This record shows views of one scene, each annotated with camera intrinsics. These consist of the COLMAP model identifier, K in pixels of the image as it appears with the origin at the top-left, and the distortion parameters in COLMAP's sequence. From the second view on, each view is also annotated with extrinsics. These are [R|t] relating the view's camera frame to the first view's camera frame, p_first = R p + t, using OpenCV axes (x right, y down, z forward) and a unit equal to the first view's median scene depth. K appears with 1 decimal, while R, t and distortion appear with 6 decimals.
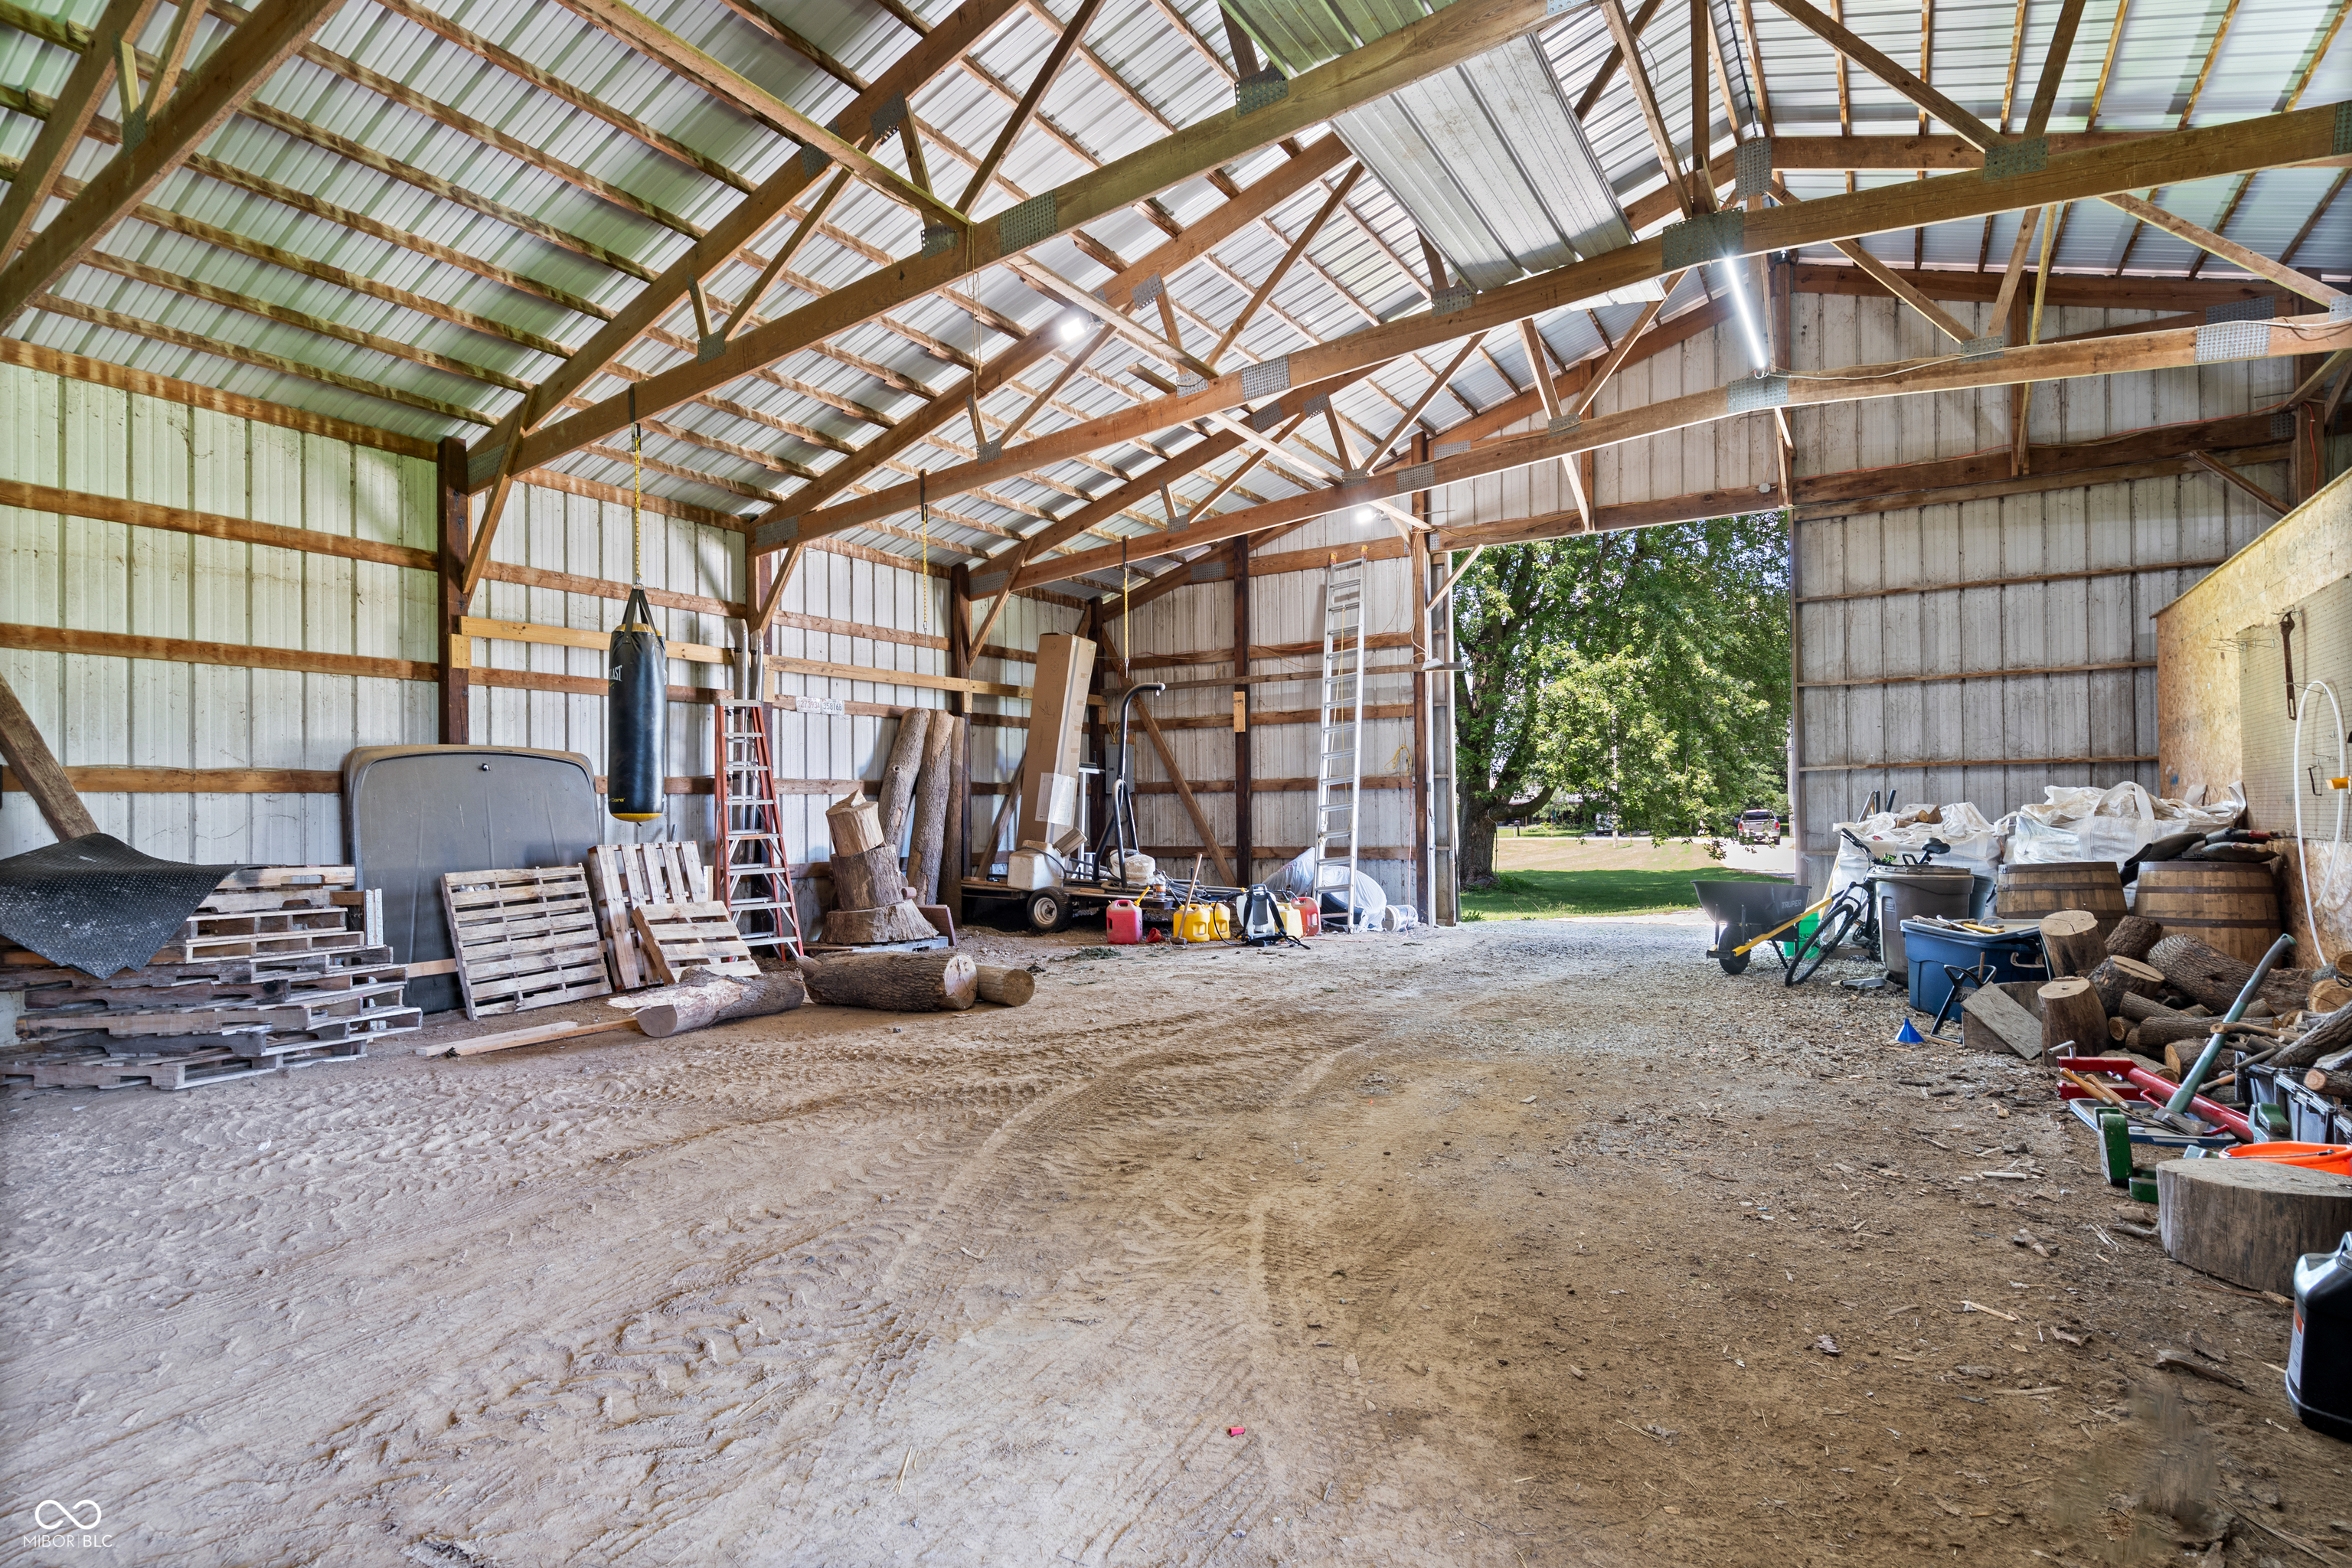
lens RADIAL K [[1126.7, 0, 1174.0], [0, 1126.7, 802.8], [0, 0, 1]] dist [-0.001389, -0.000446]
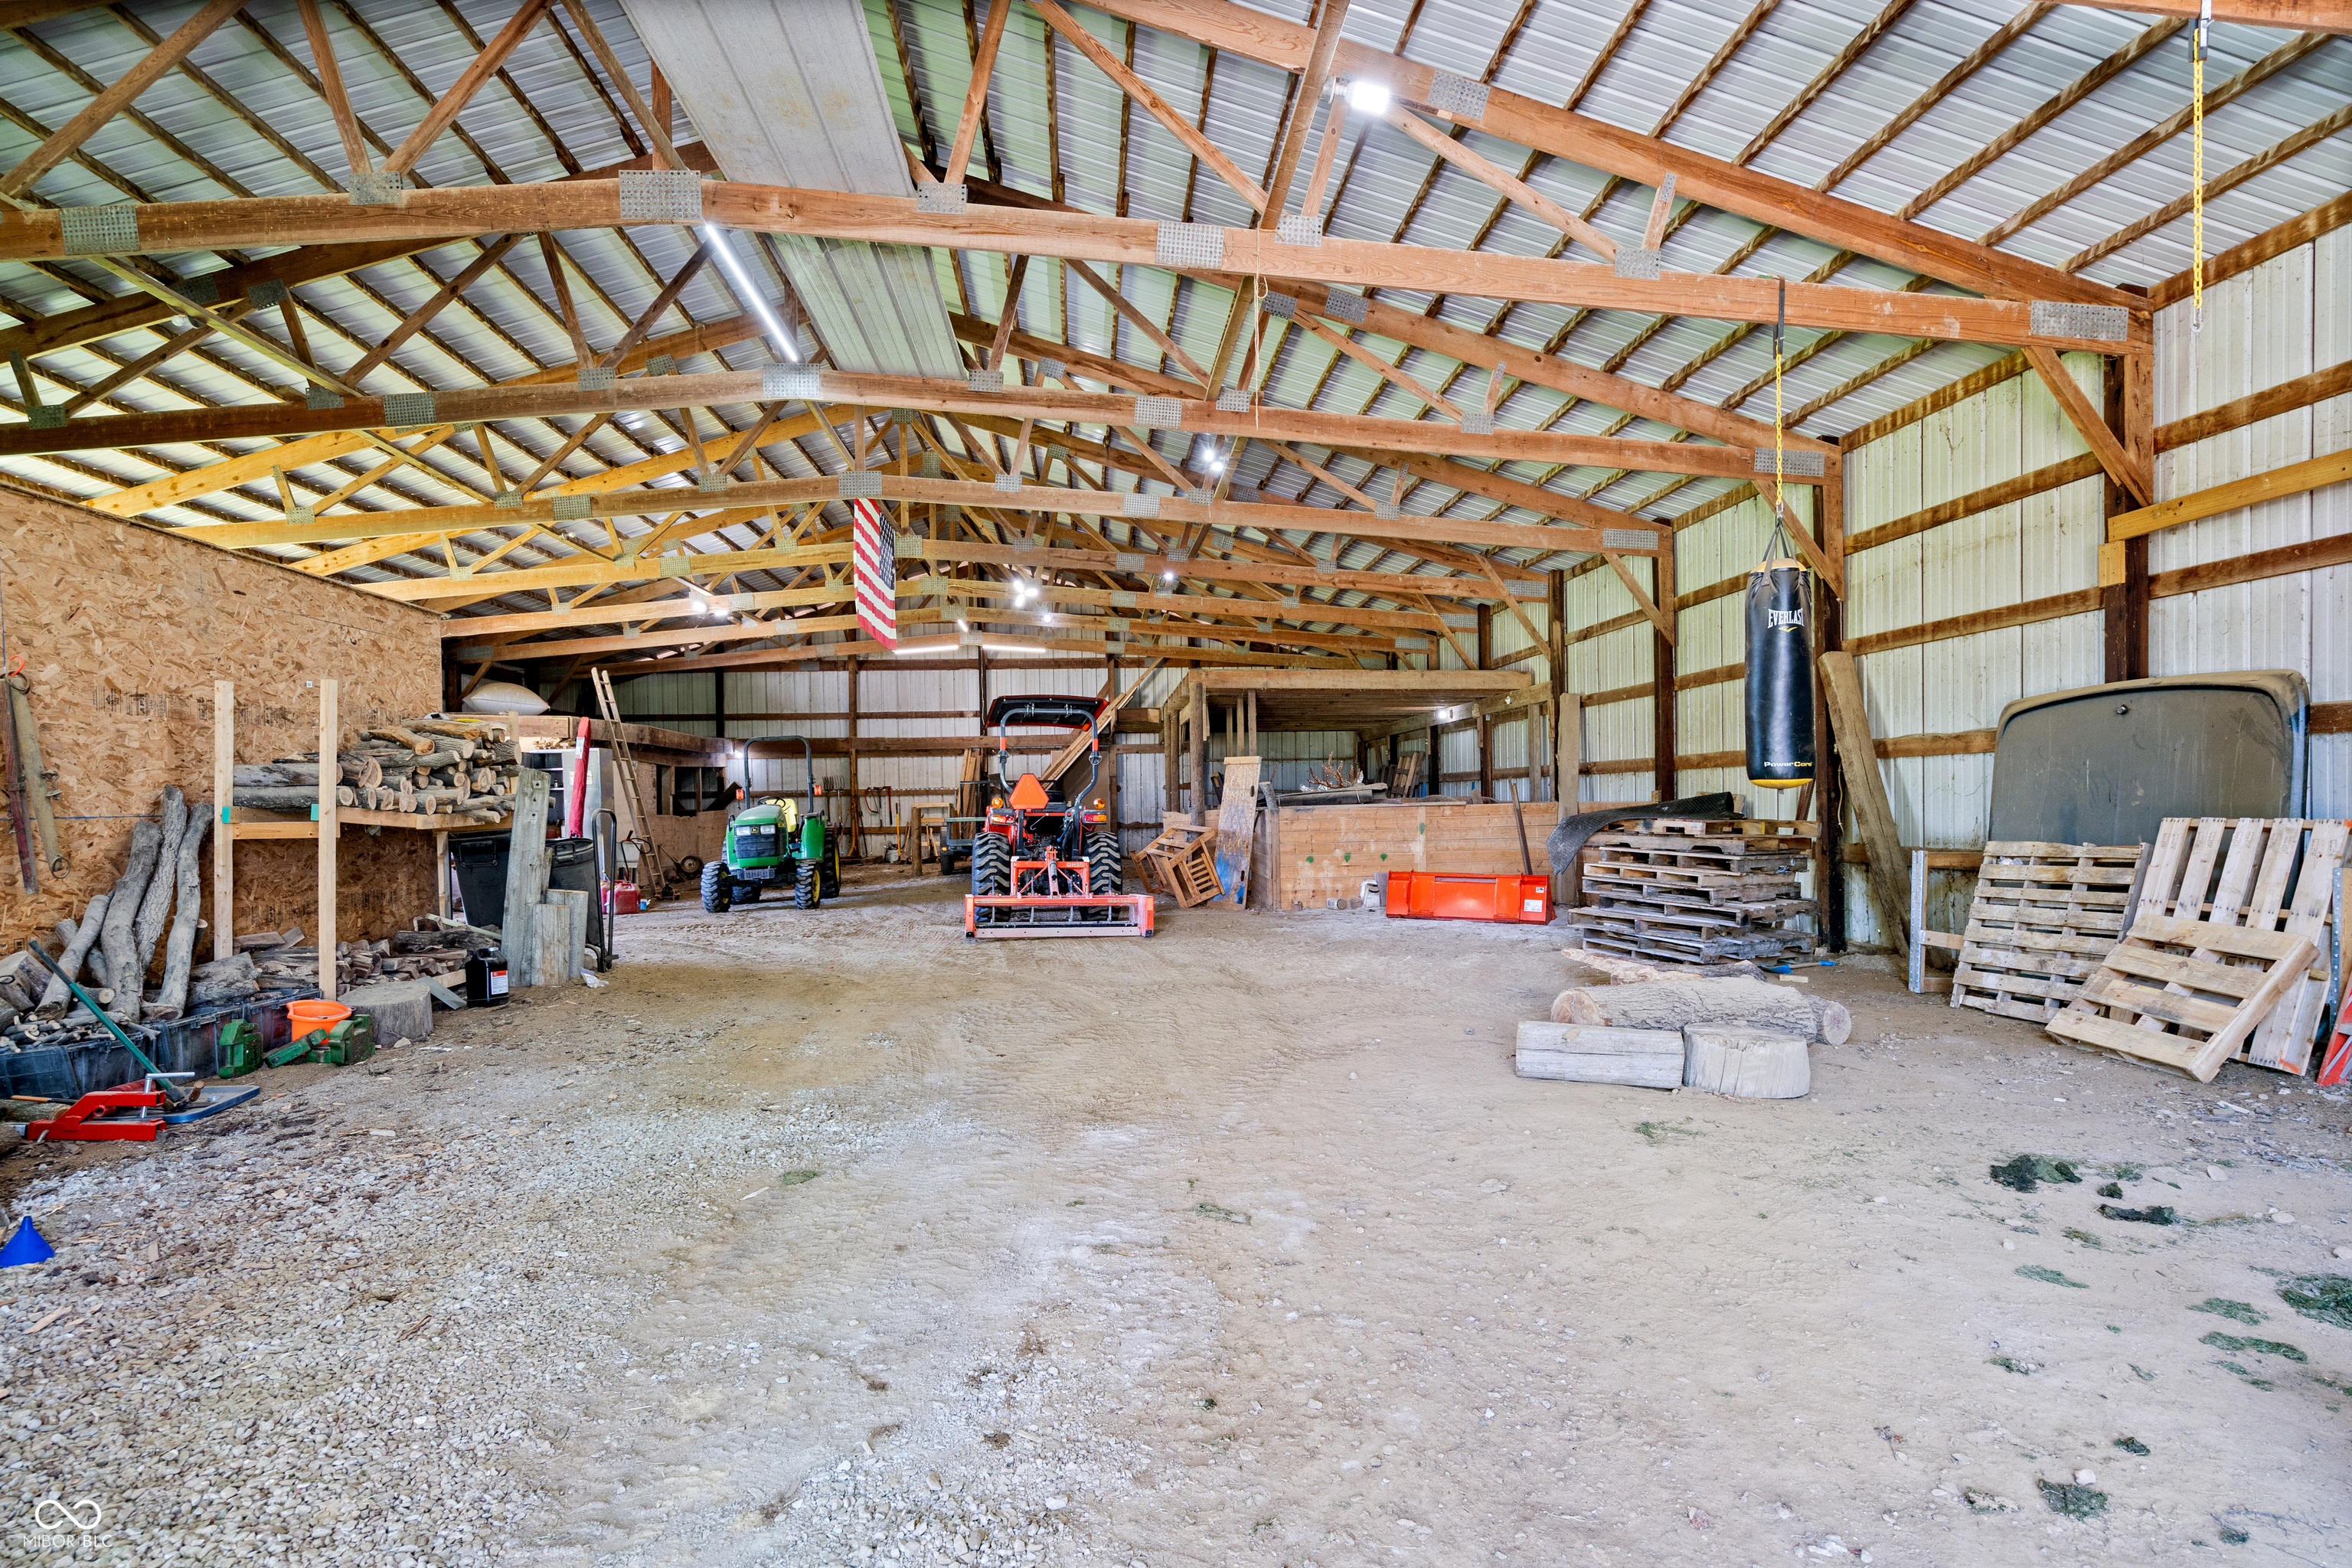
lens RADIAL K [[1126.7, 0, 1174.0], [0, 1126.7, 802.8], [0, 0, 1]] dist [-0.001389, -0.000446]
pose [[-0.793920, 0.022769, -0.607596, 0.404454], [0.025959, 0.999657, 0.003542, 0.014231], [0.607468, -0.012961, -0.794239, 1.368844]]
